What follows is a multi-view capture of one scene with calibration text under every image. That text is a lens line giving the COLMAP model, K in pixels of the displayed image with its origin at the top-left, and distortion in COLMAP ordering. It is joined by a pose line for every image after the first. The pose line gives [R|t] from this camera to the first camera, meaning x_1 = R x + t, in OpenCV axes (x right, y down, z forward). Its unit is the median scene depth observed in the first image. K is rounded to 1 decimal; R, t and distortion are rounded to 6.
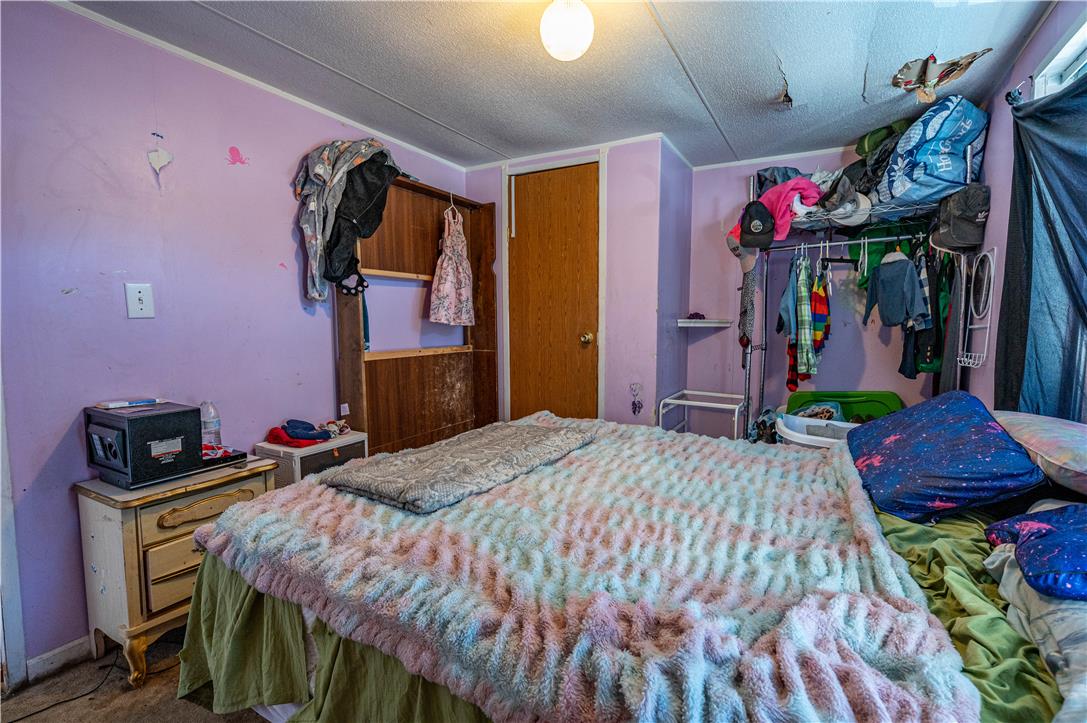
lens RADIAL K [[497.4, 0, 543.0], [0, 497.4, 363.0], [0, 0, 1]] dist [-0.000095, 0.000704]
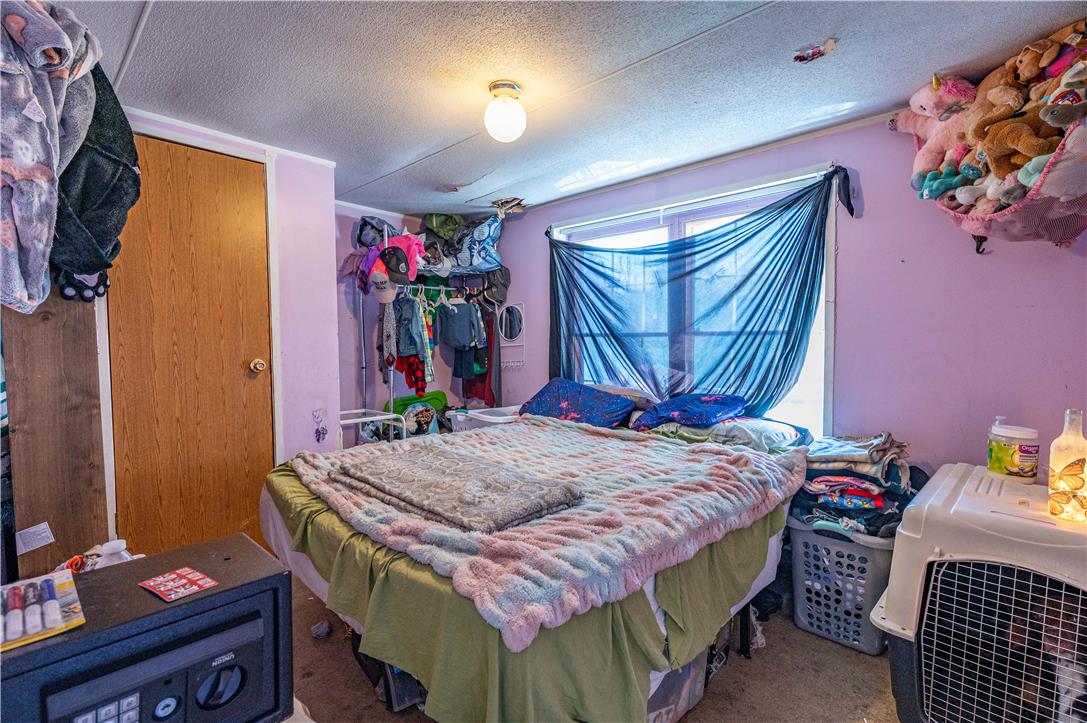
lens RADIAL K [[494.5, 0, 547.6], [0, 494.5, 361.7], [0, 0, 1]] dist [-0.000823, 0.000856]
pose [[0.220277, -0.045745, 0.974364, -0.747424], [0.090413, 0.995557, 0.026301, -0.041836], [-0.971238, 0.082301, 0.223434, 0.408962]]
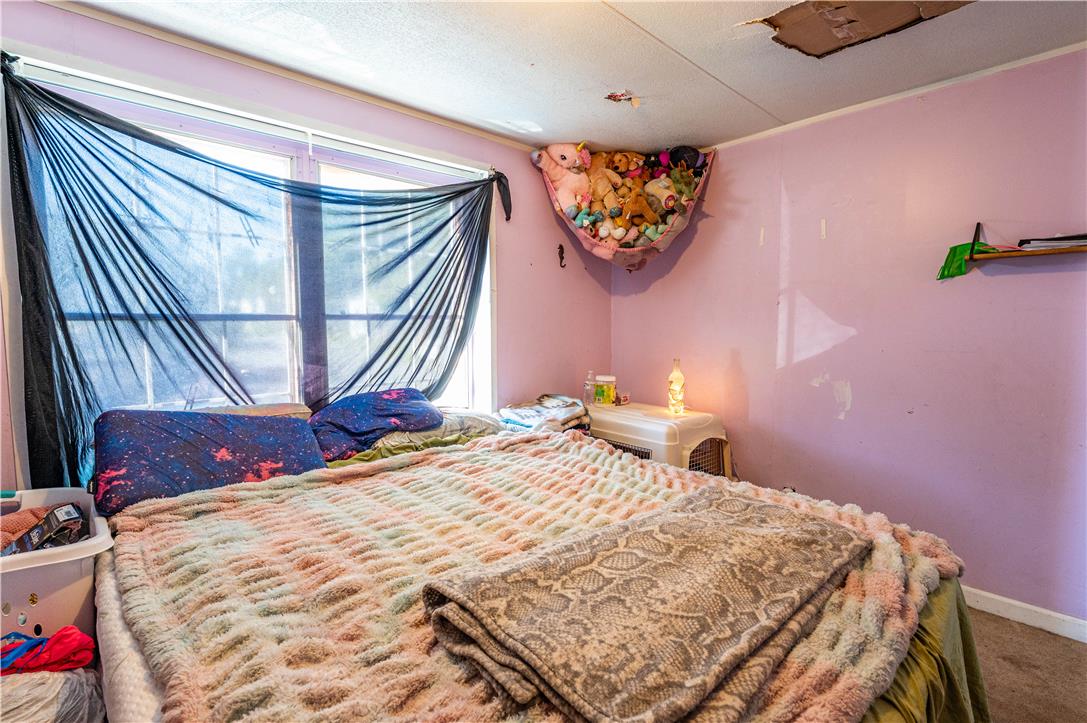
lens RADIAL K [[494.5, 0, 547.6], [0, 494.5, 361.7], [0, 0, 1]] dist [-0.000823, 0.000856]
pose [[-0.959775, -0.024321, 0.279715, -0.103316], [0.023285, 0.985915, 0.165621, -0.109141], [-0.279803, 0.165472, -0.945690, 1.107932]]
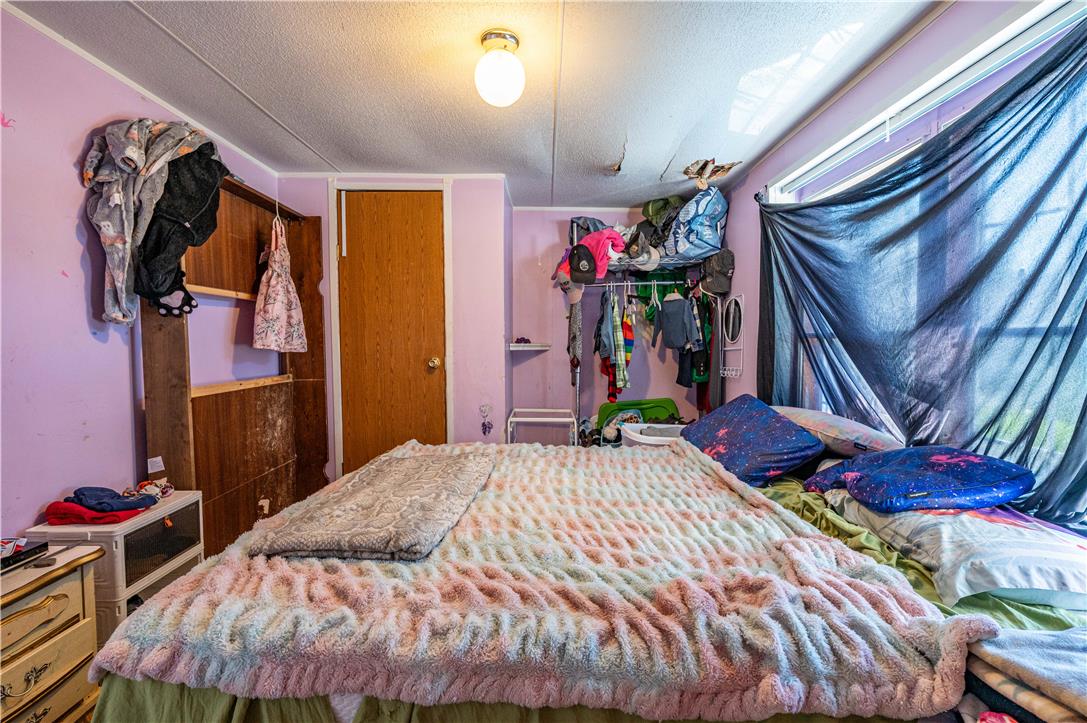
lens RADIAL K [[494.5, 0, 547.6], [0, 494.5, 361.7], [0, 0, 1]] dist [-0.000823, 0.000856]
pose [[0.865452, -0.023811, 0.500425, -0.255082], [0.046046, 0.998423, -0.032127, -0.012495], [-0.498871, 0.050847, 0.865183, 0.034172]]
